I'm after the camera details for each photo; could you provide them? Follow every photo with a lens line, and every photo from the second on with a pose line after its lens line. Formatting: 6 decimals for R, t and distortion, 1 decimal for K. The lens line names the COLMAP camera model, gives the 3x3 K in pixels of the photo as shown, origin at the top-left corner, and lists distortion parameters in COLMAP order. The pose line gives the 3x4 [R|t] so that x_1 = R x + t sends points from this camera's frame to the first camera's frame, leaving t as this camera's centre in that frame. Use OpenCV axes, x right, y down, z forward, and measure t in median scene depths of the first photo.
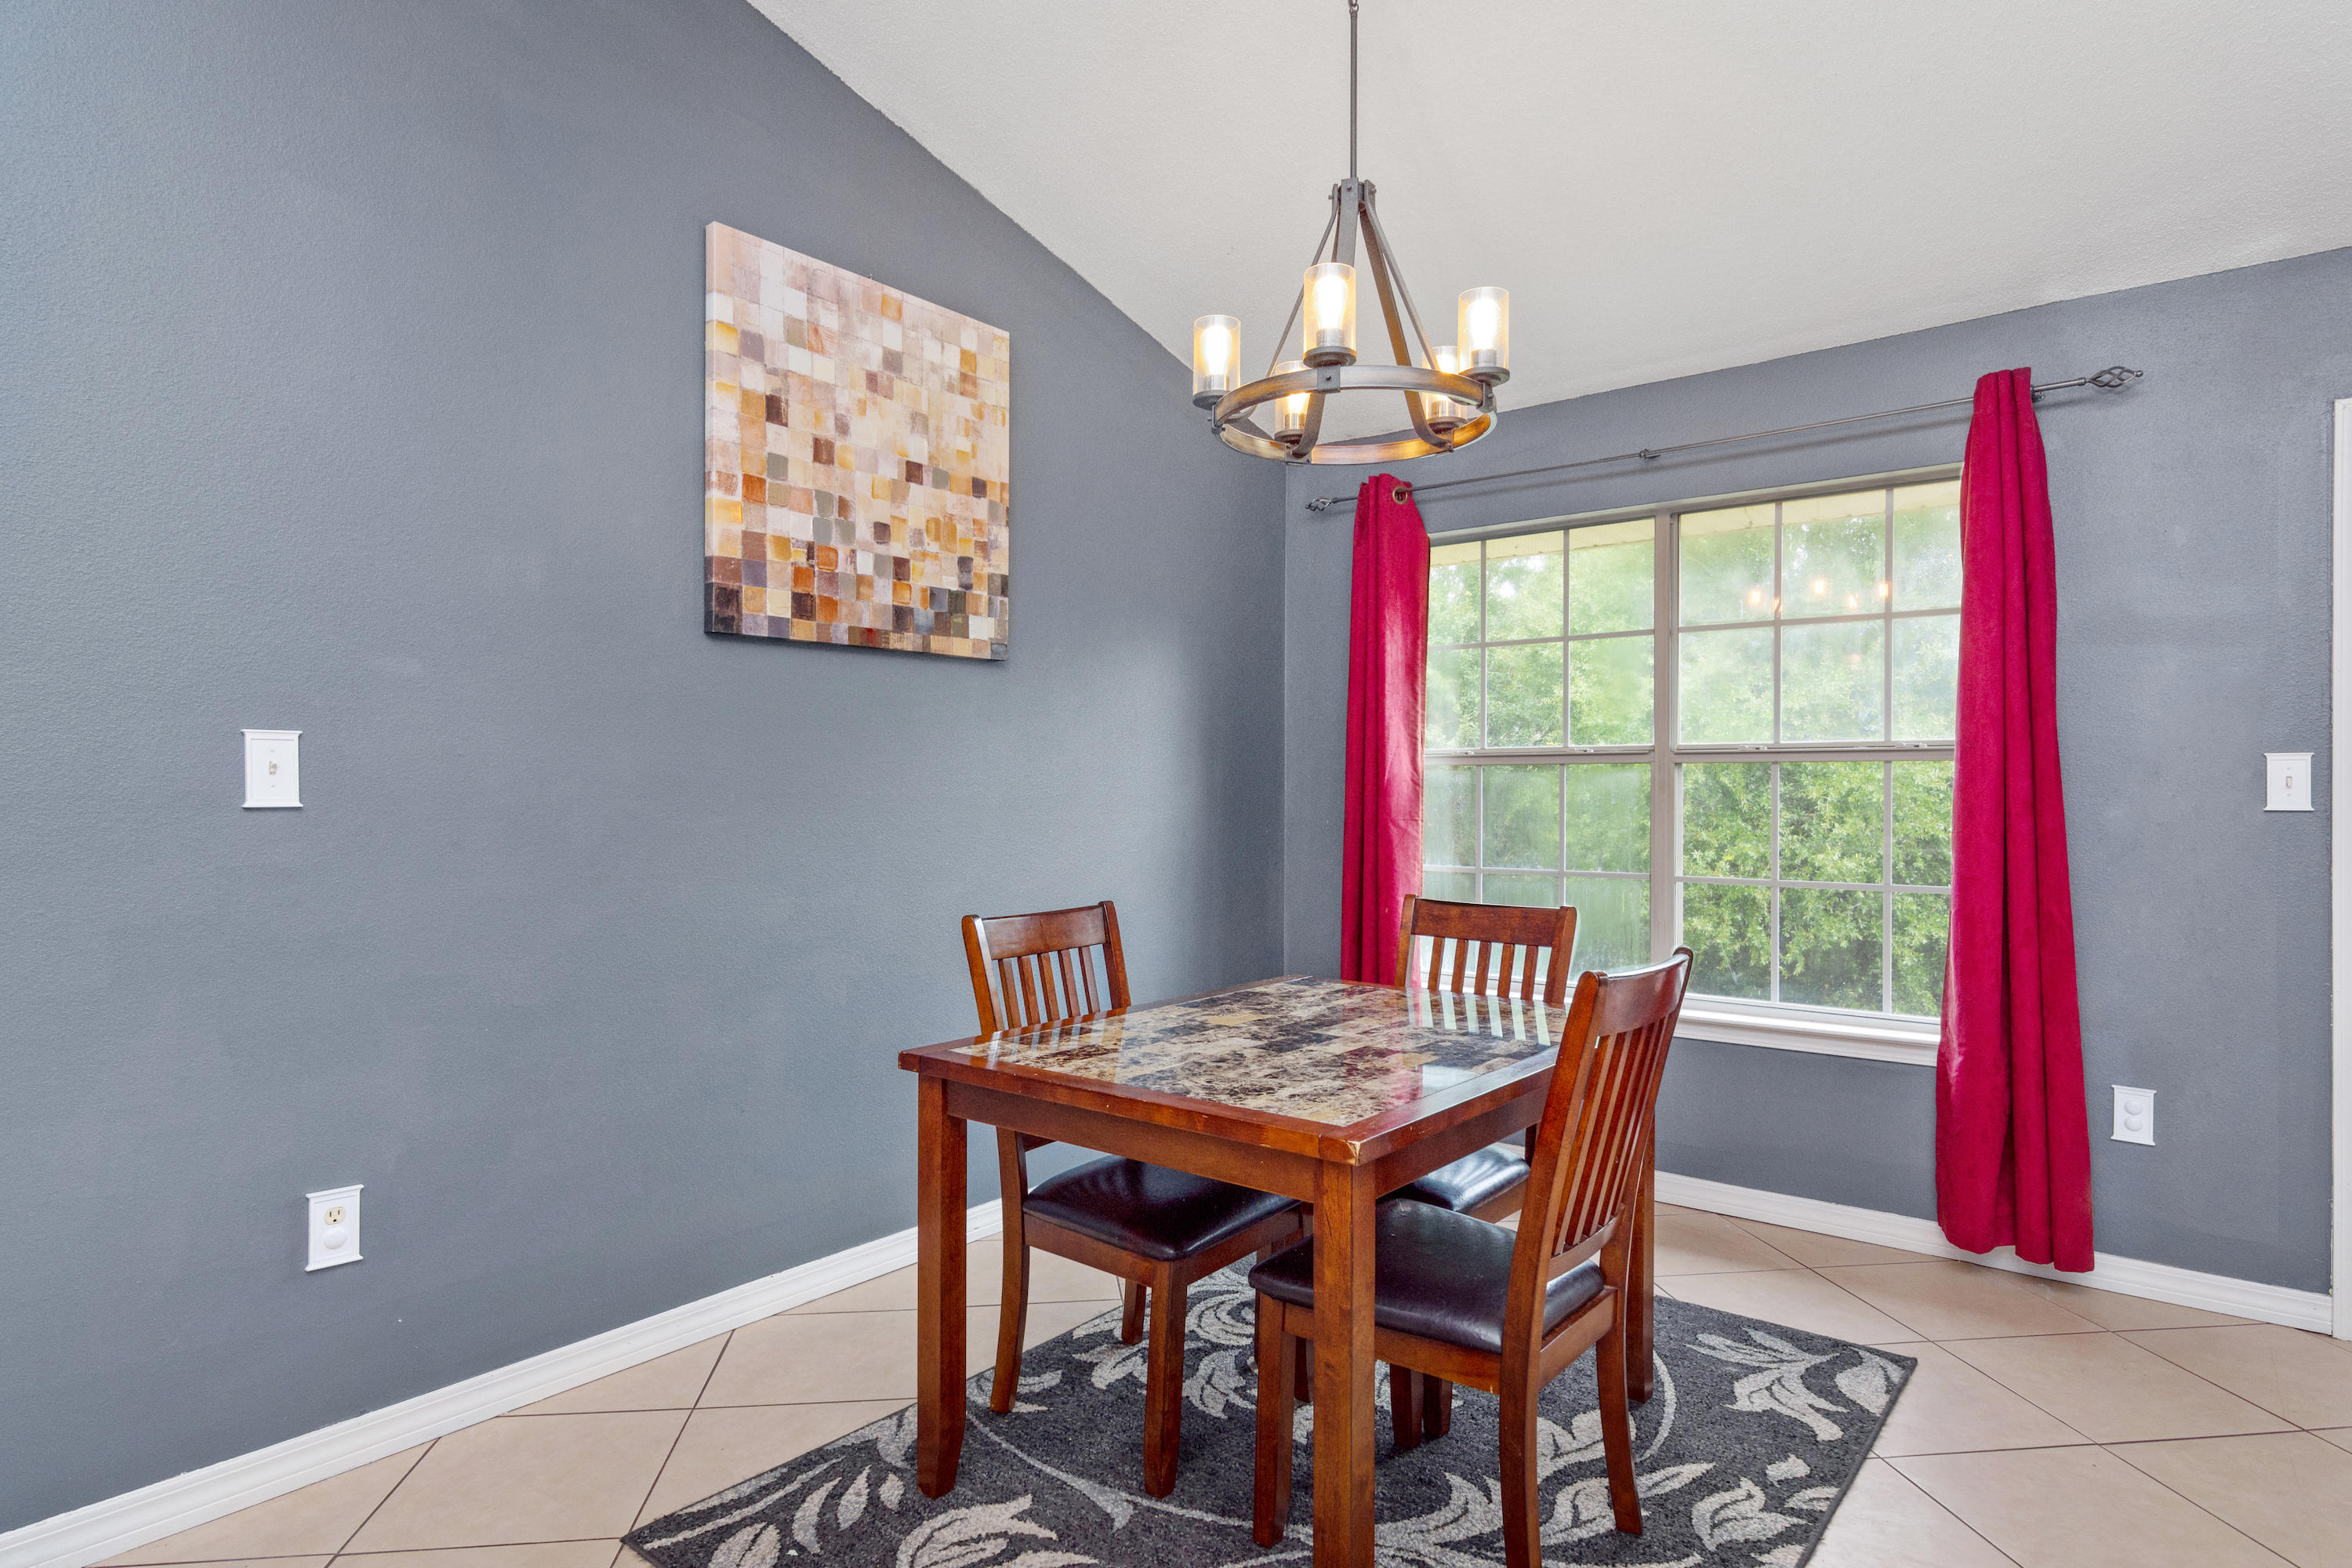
lens RADIAL K [[1281.3, 0, 1179.2], [0, 1281.3, 796.8], [0, 0, 1]] dist [0.000326, 0.001698]
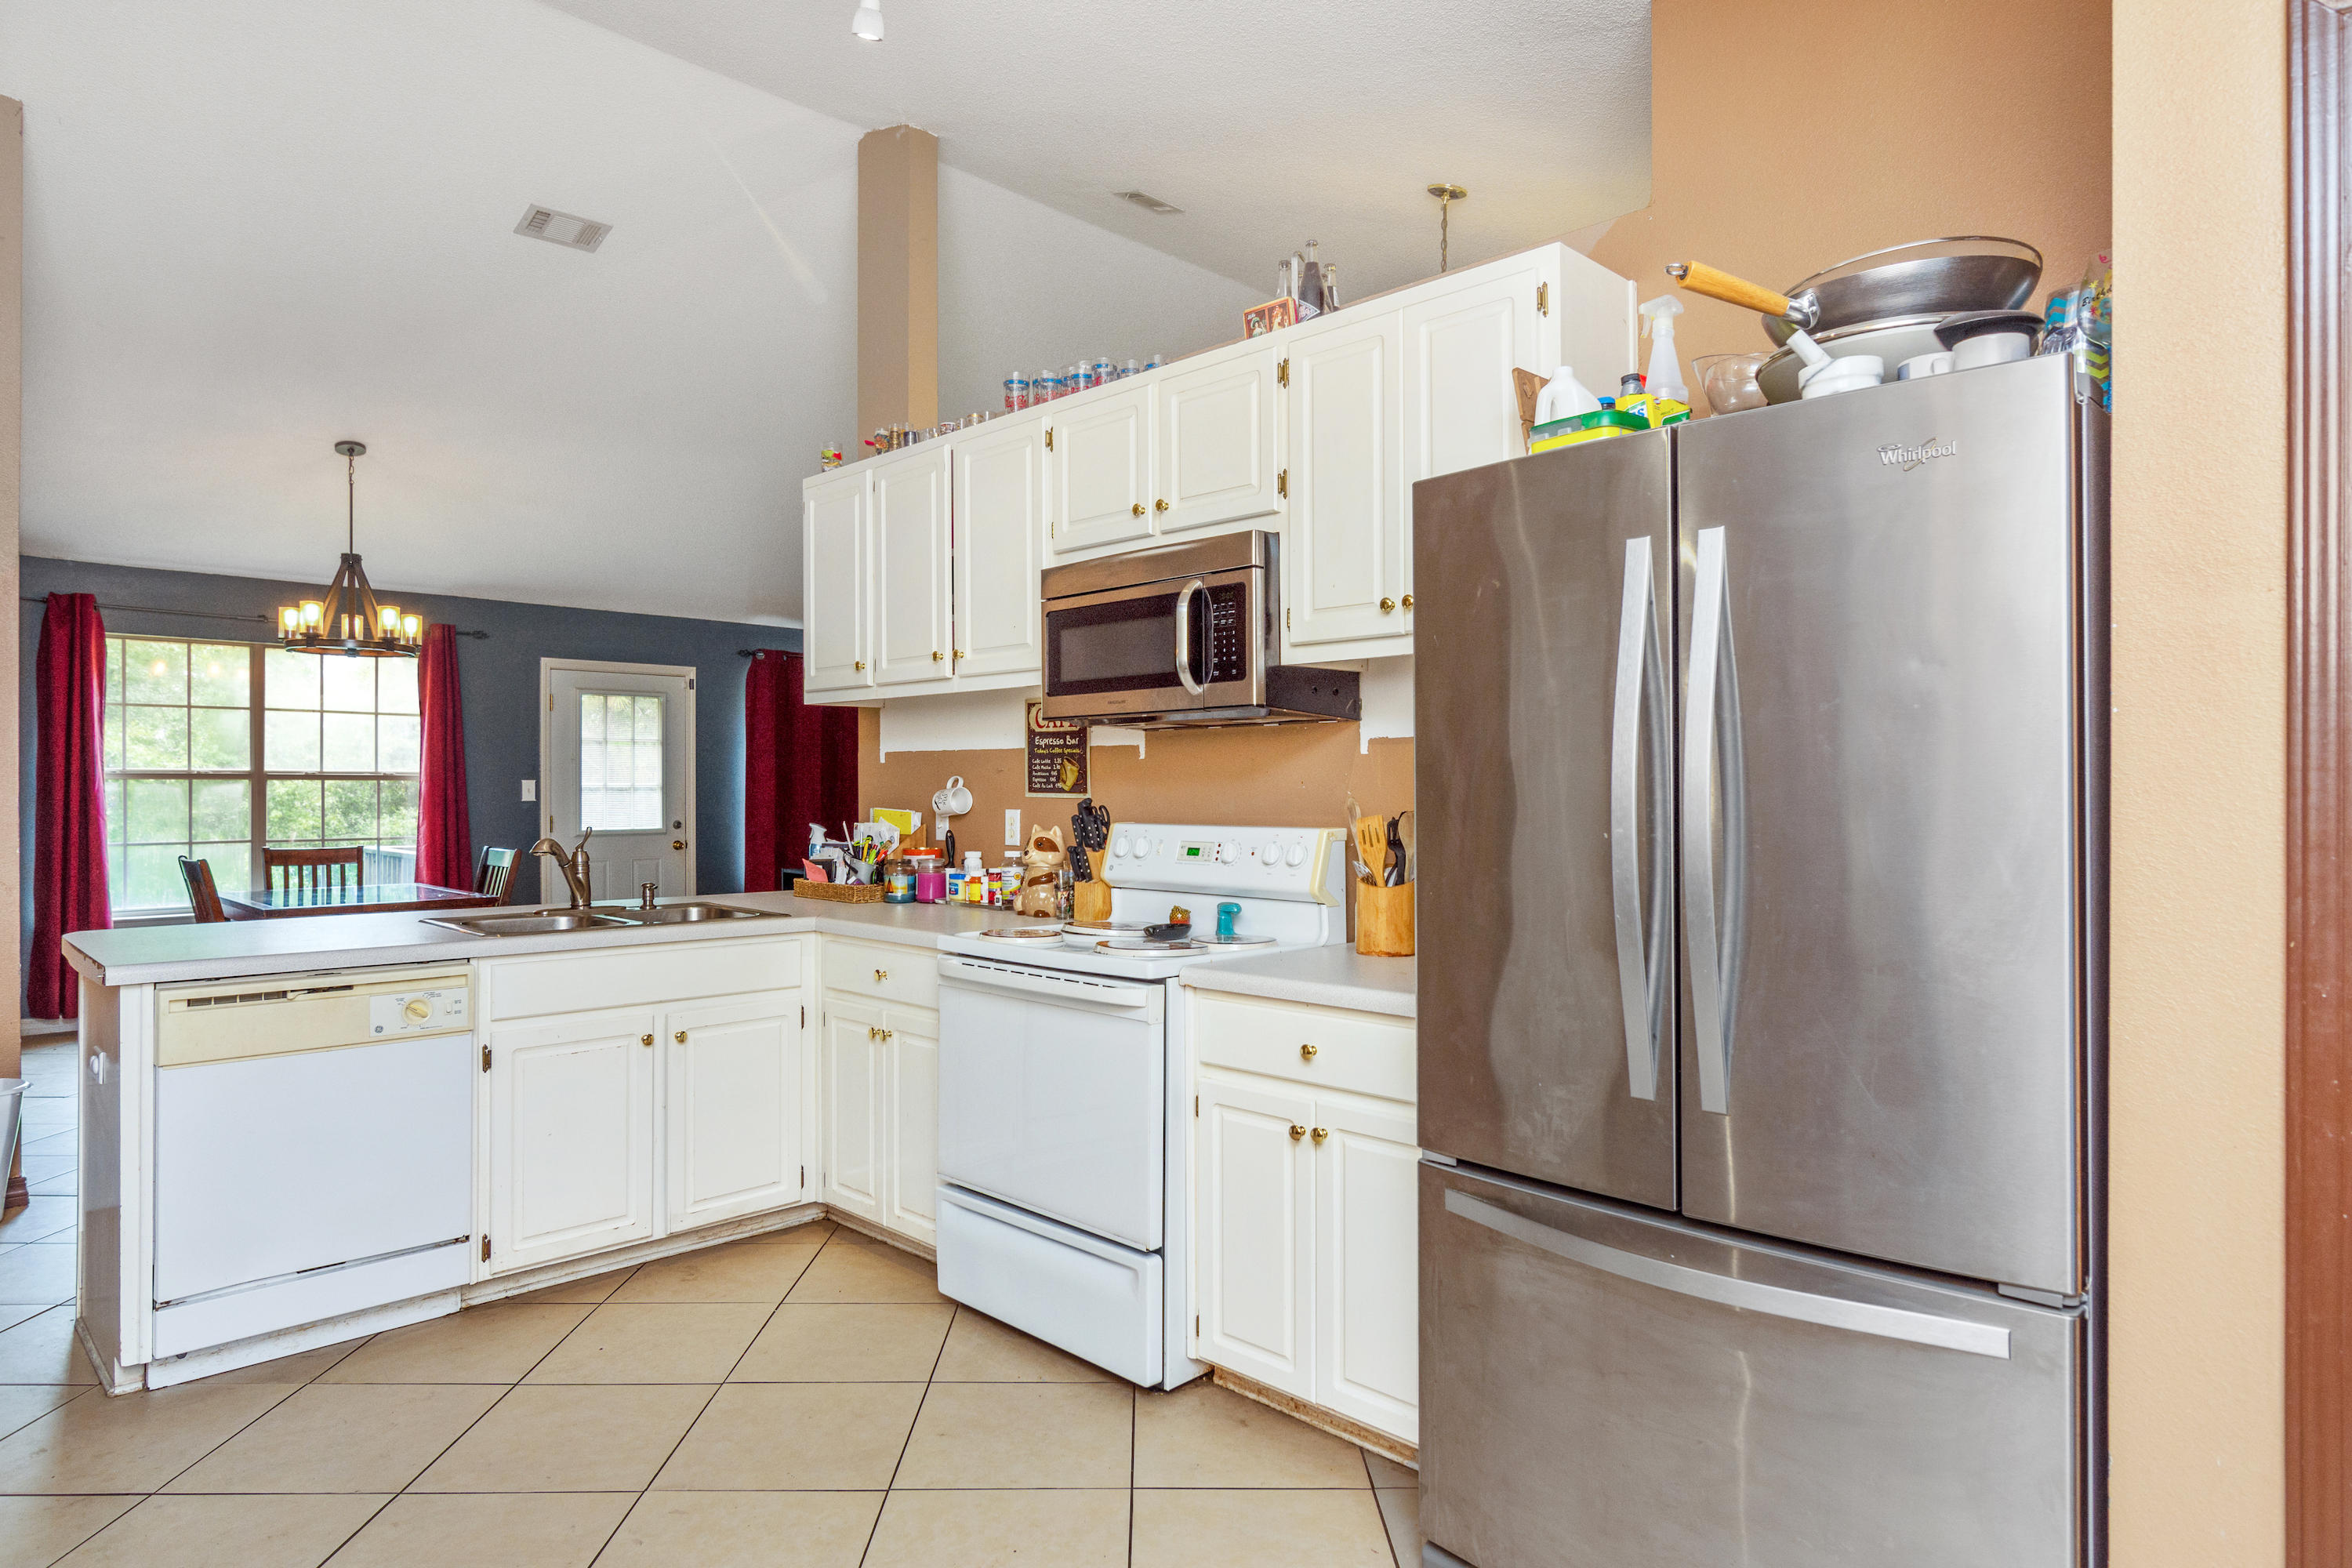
lens RADIAL K [[1295.6, 0, 1161.3], [0, 1295.6, 776.0], [0, 0, 1]] dist [-0.002967, -0.000119]
pose [[0.110072, 0.004097, 0.993915, -1.664061], [0.000370, 0.999991, -0.004163, -0.029416], [-0.993924, 0.000826, 0.110069, -0.632823]]
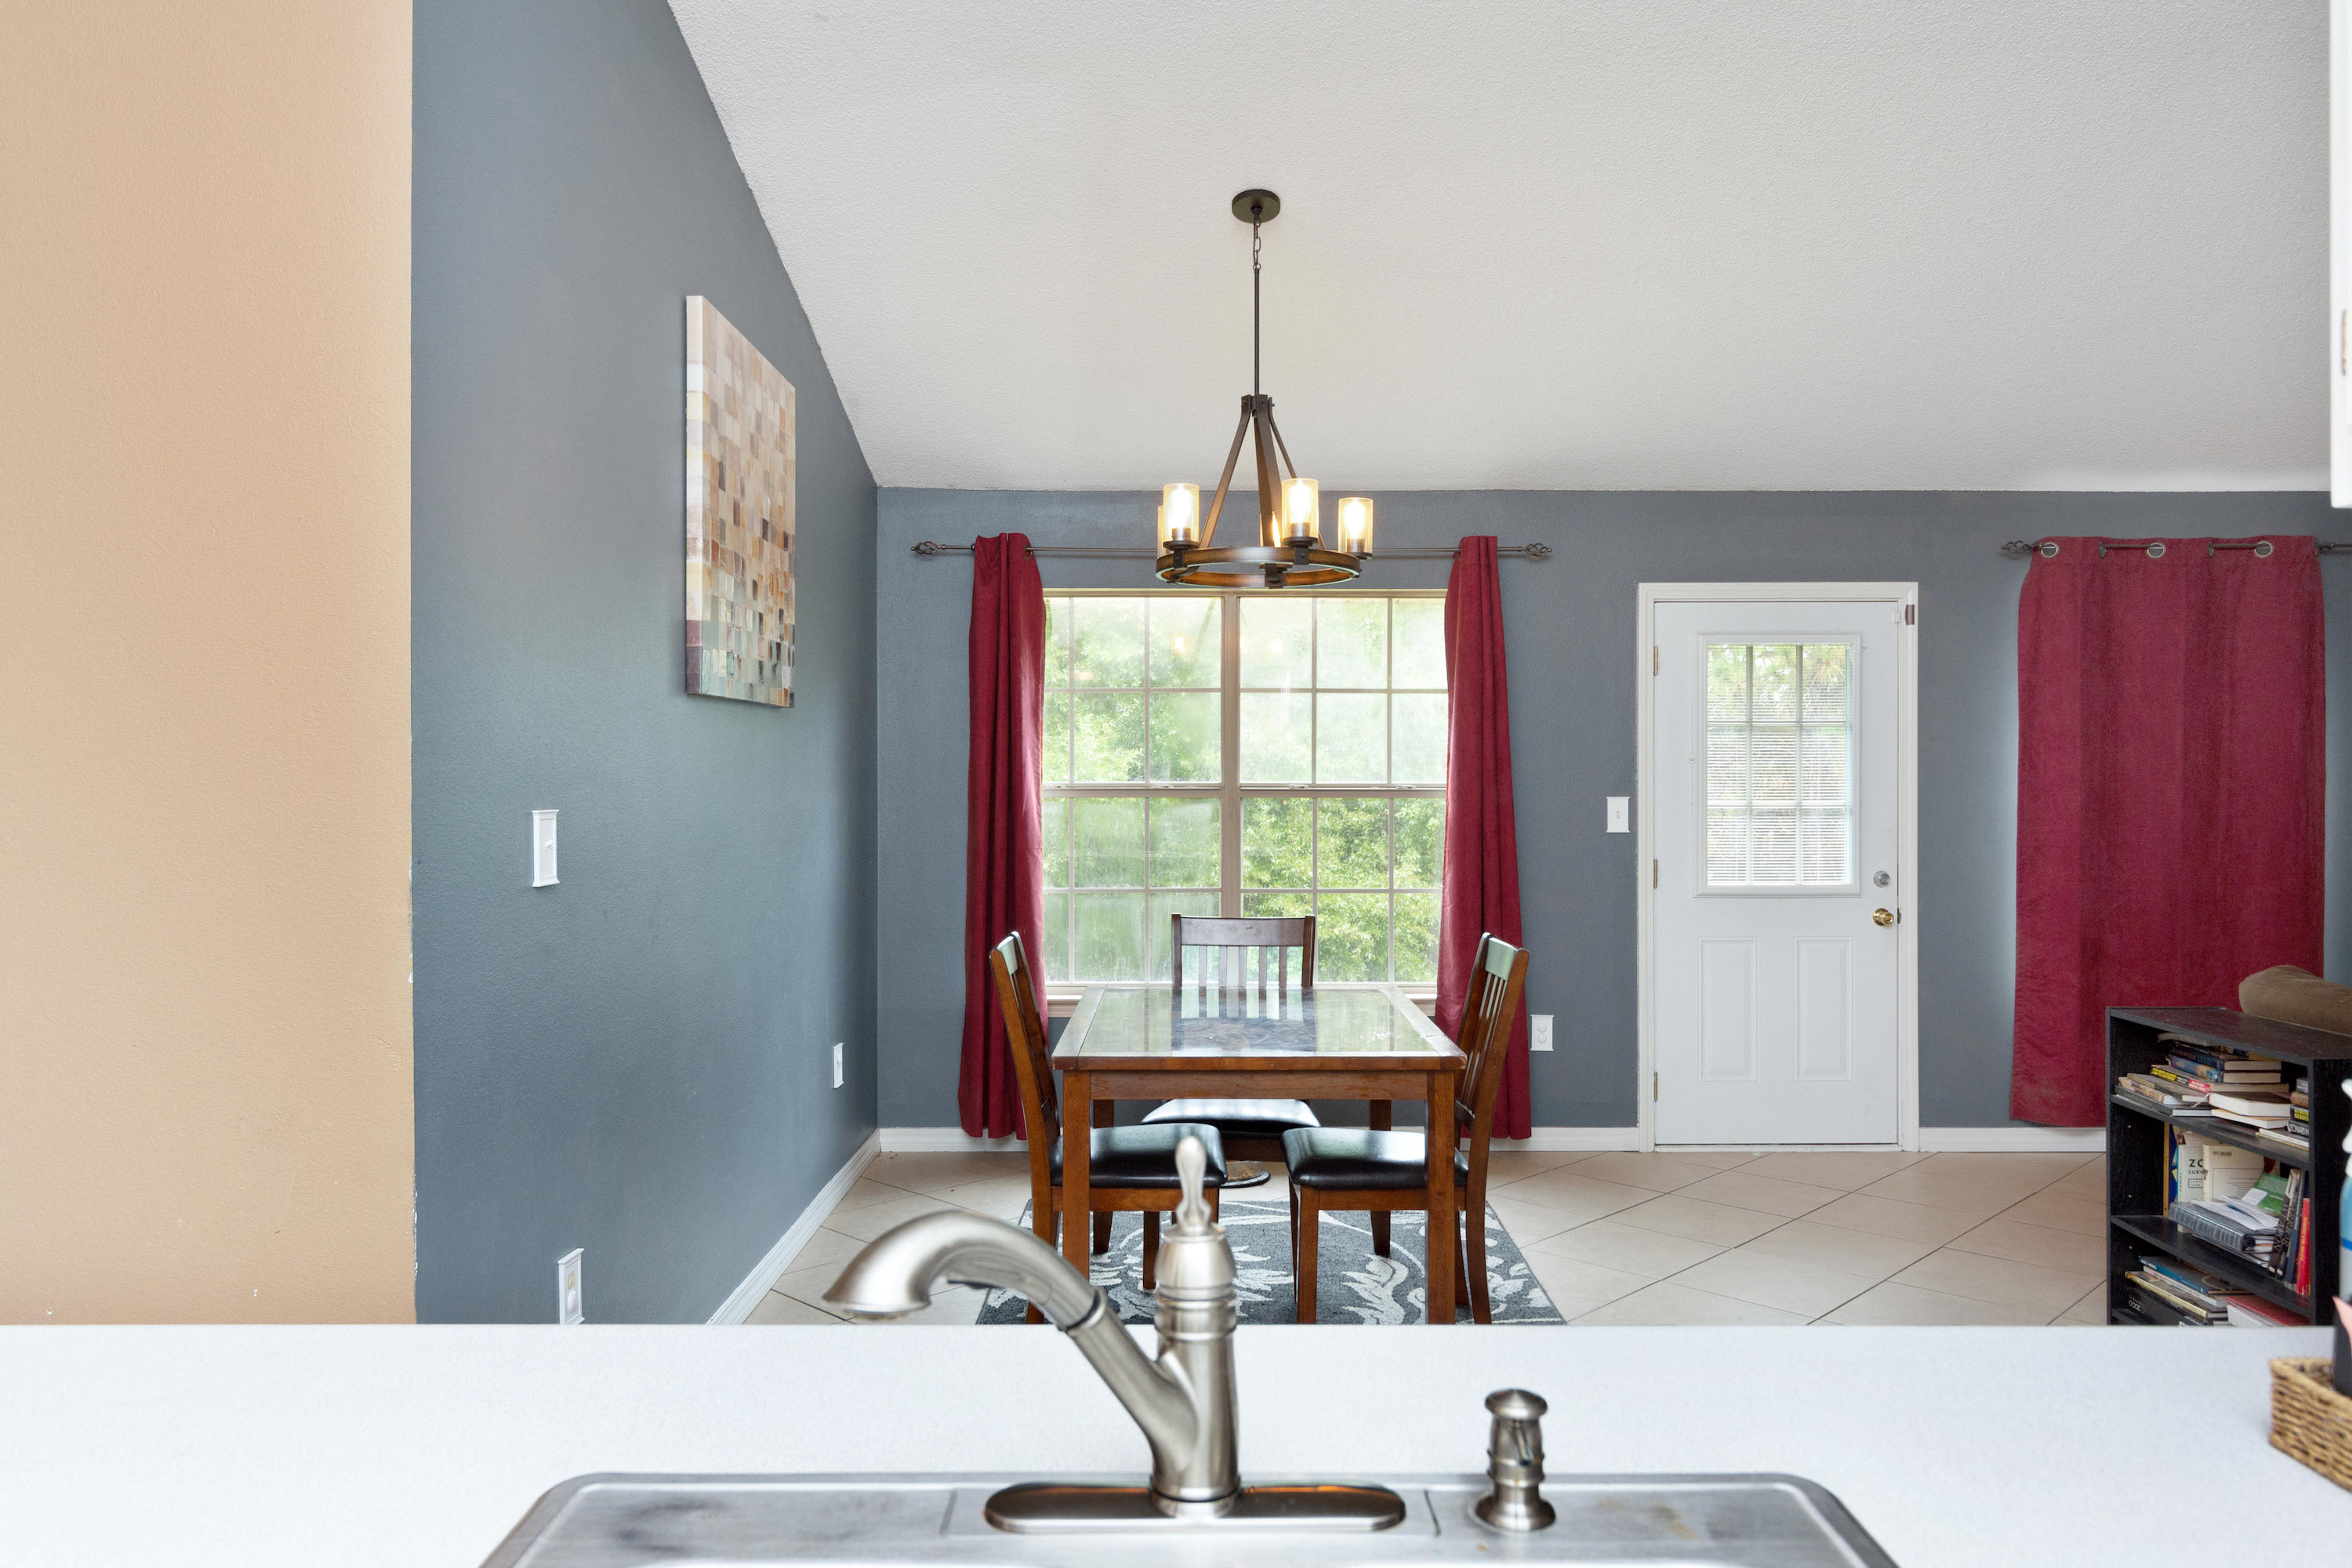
lens RADIAL K [[1637.9, 0, 1192.4], [0, 1637.9, 789.2], [0, 0, 1]] dist [0.001402, 0.007042]
pose [[0.775644, -0.004741, 0.631153, -0.798010], [0.002352, 0.999987, 0.004621, -0.051261], [-0.631166, -0.002100, 0.775645, -0.245585]]
